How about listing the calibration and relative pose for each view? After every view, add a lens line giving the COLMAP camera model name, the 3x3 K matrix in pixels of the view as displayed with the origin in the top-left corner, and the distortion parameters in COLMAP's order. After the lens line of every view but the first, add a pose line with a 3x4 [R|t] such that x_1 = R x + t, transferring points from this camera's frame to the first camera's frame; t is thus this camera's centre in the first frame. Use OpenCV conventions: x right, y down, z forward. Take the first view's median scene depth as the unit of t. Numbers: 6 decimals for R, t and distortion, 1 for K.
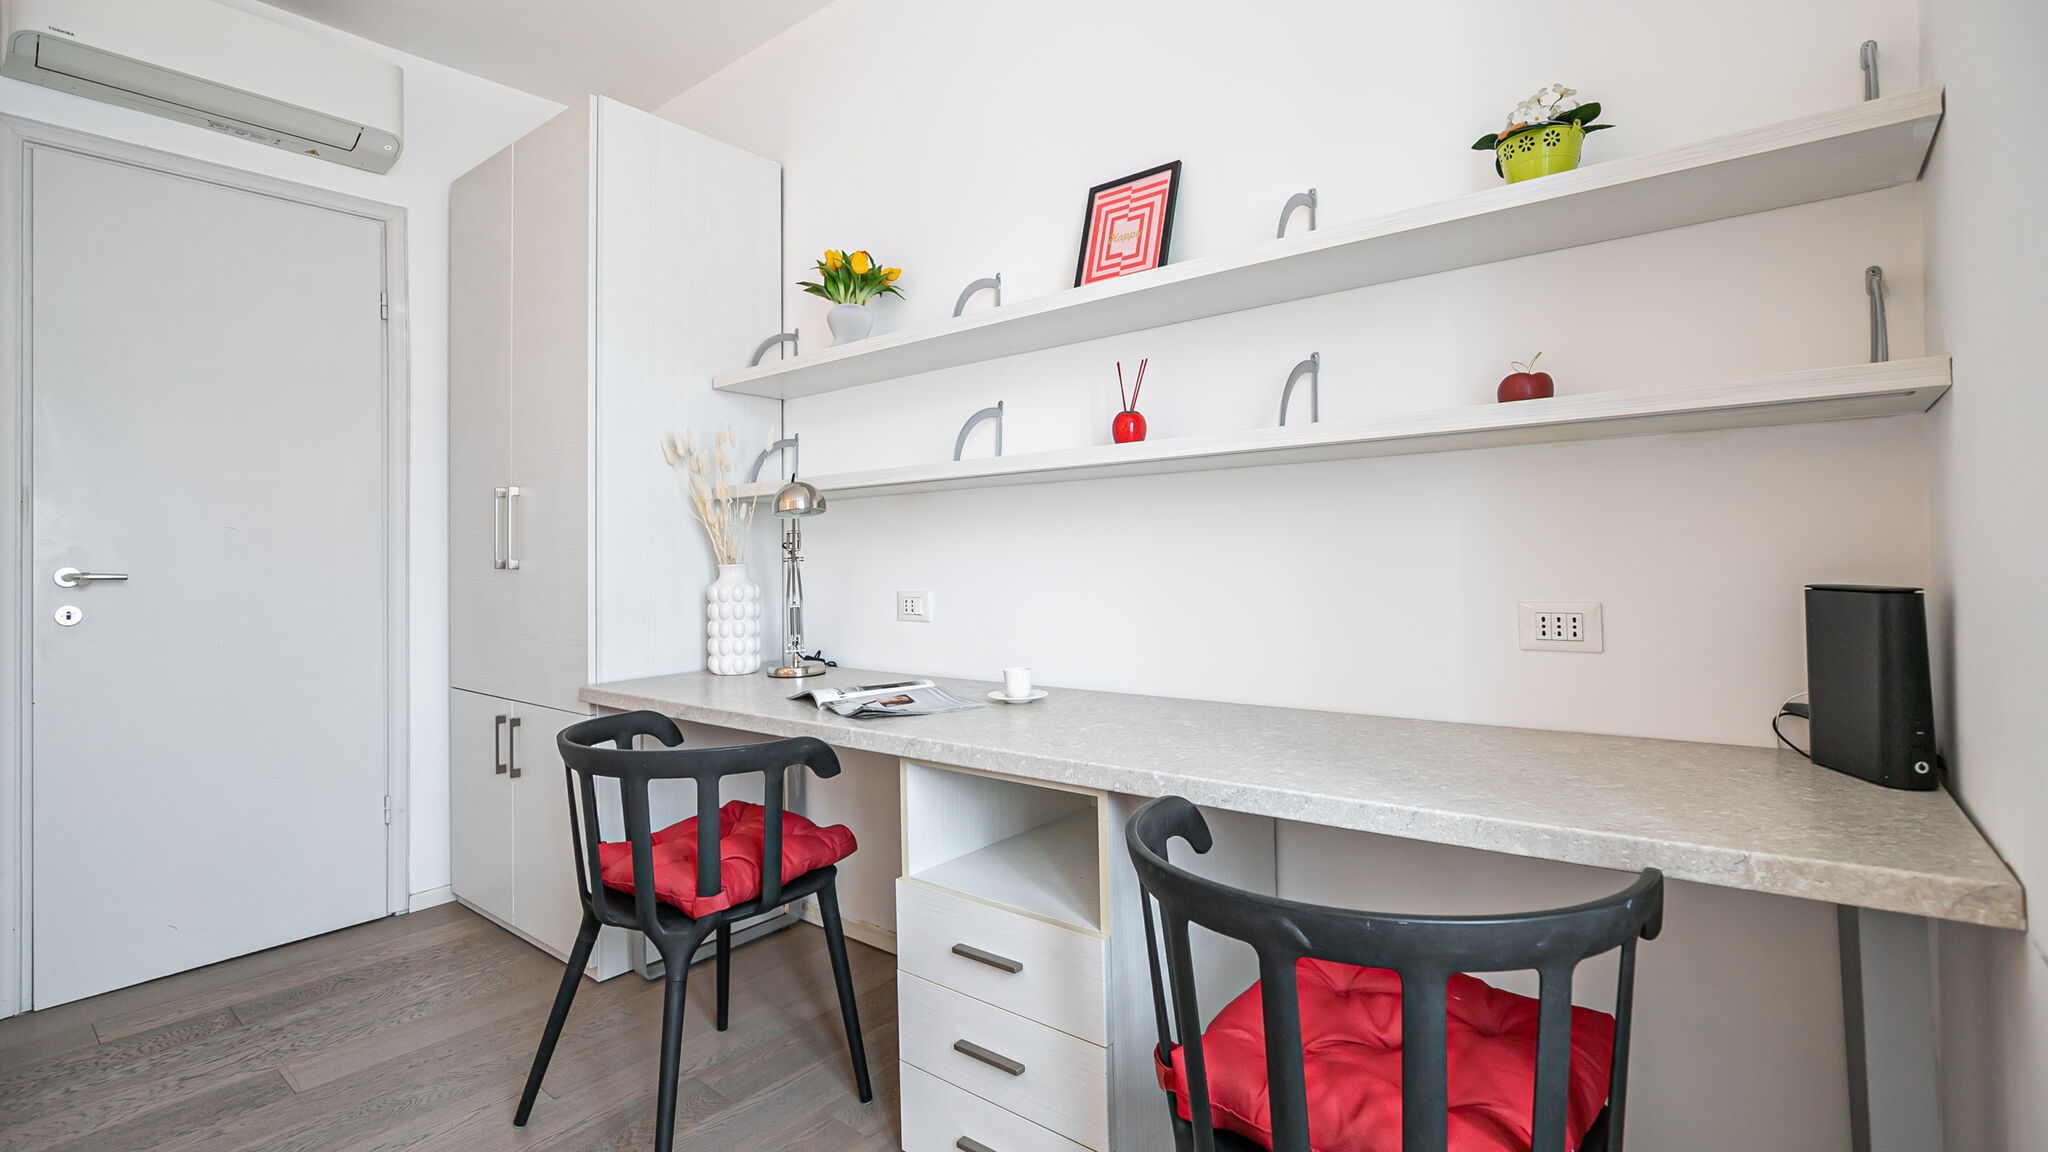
lens RADIAL K [[936.8, 0, 1022.1], [0, 936.8, 532.6], [0, 0, 1]] dist [-0.004214, -0.000444]
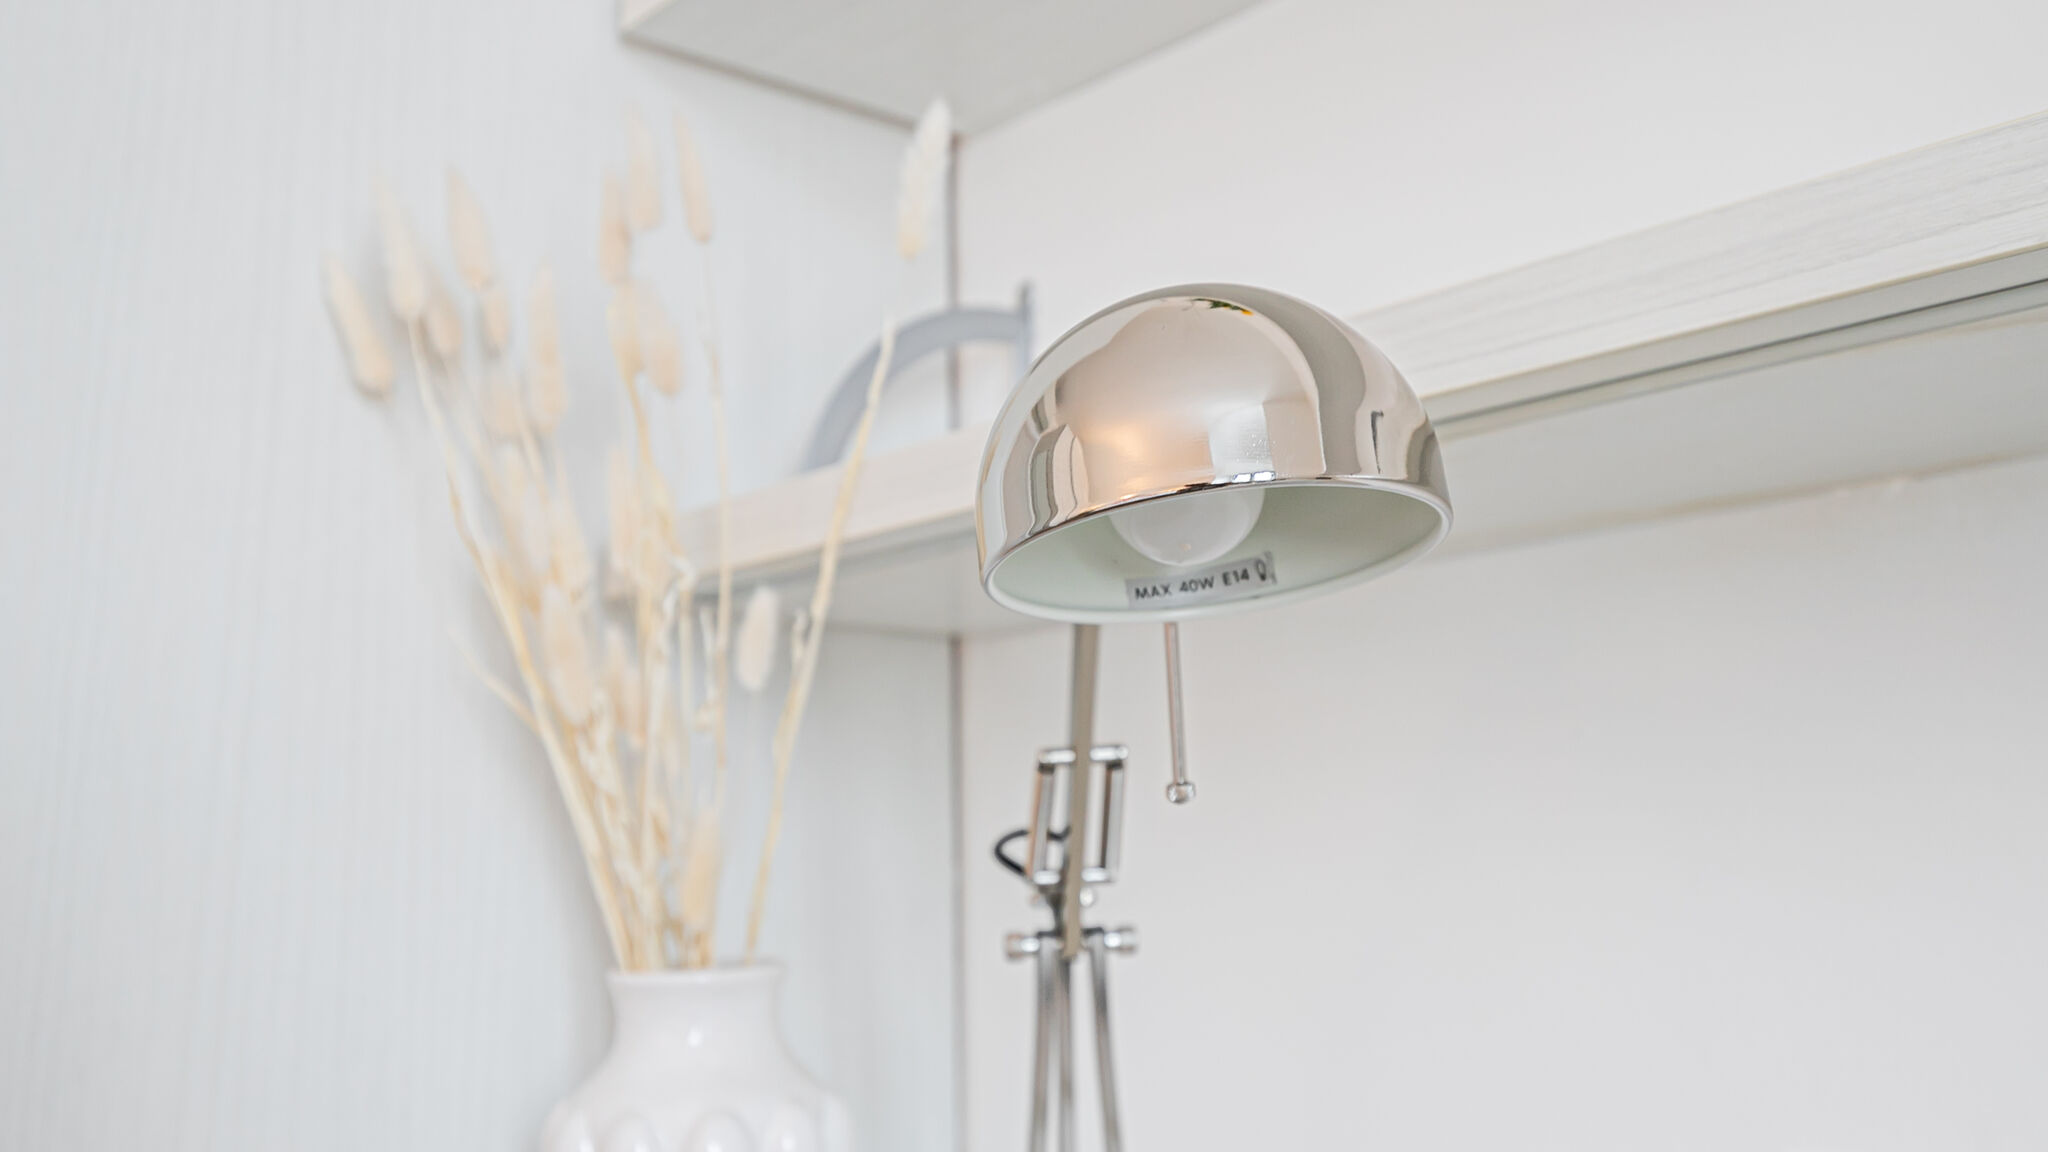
lens RADIAL K [[2029.5, 0, 1027.4], [0, 2029.5, 490.3], [0, 0, 1]] dist [0.020236, 0.005615]
pose [[0.985649, -0.037433, -0.164607, -0.191142], [0.009875, 0.986220, -0.165142, 0.010549], [0.168520, 0.161146, 0.972437, 0.655662]]
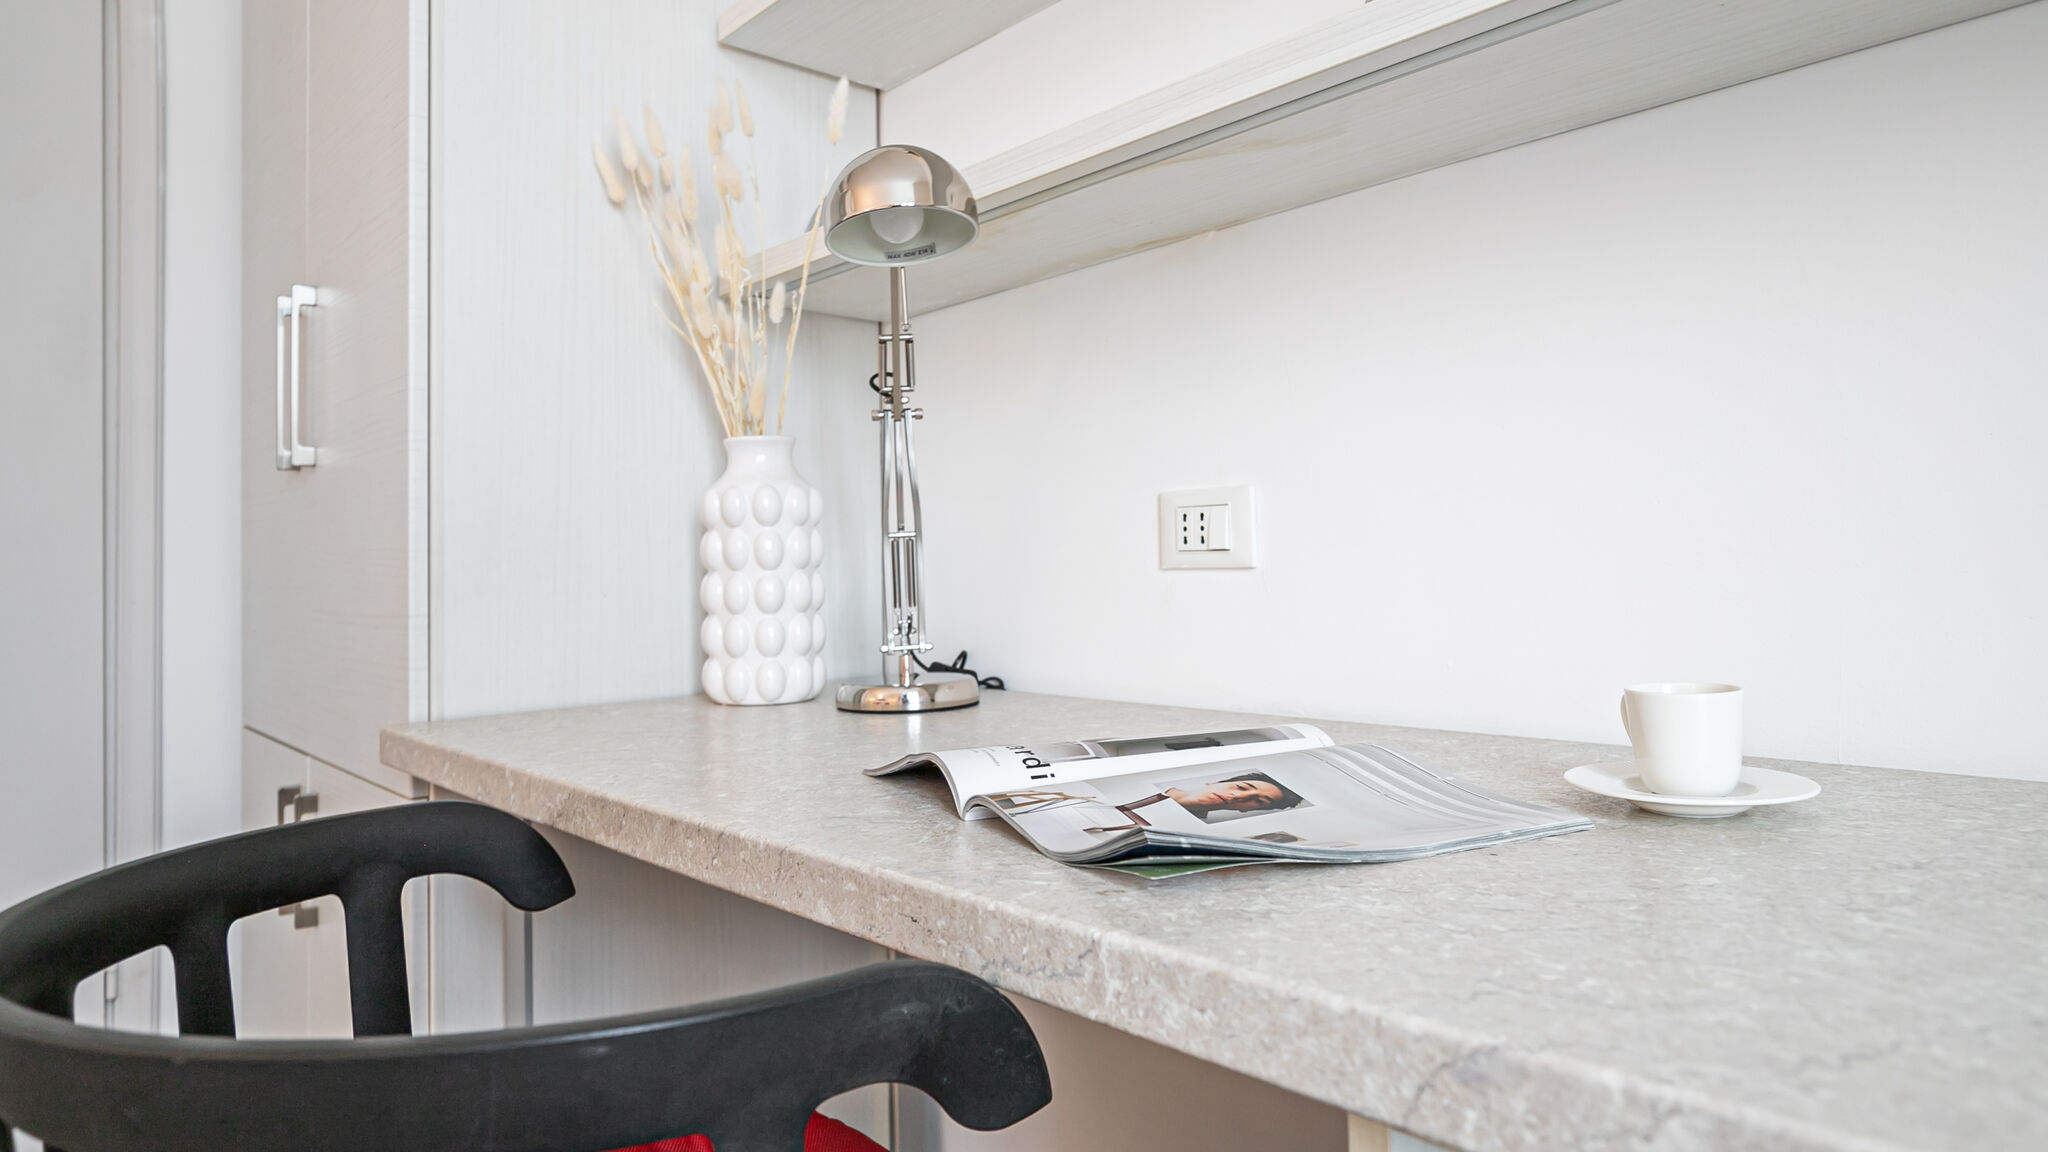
lens RADIAL K [[1261.9, 0, 1022.3], [0, 1261.9, 520.3], [0, 0, 1]] dist [0.001537, 0.000293]
pose [[0.985939, -0.010868, -0.166754, -0.102140], [0.009751, 0.999924, -0.007515, 0.076737], [0.166823, 0.005783, 0.985970, 0.475869]]
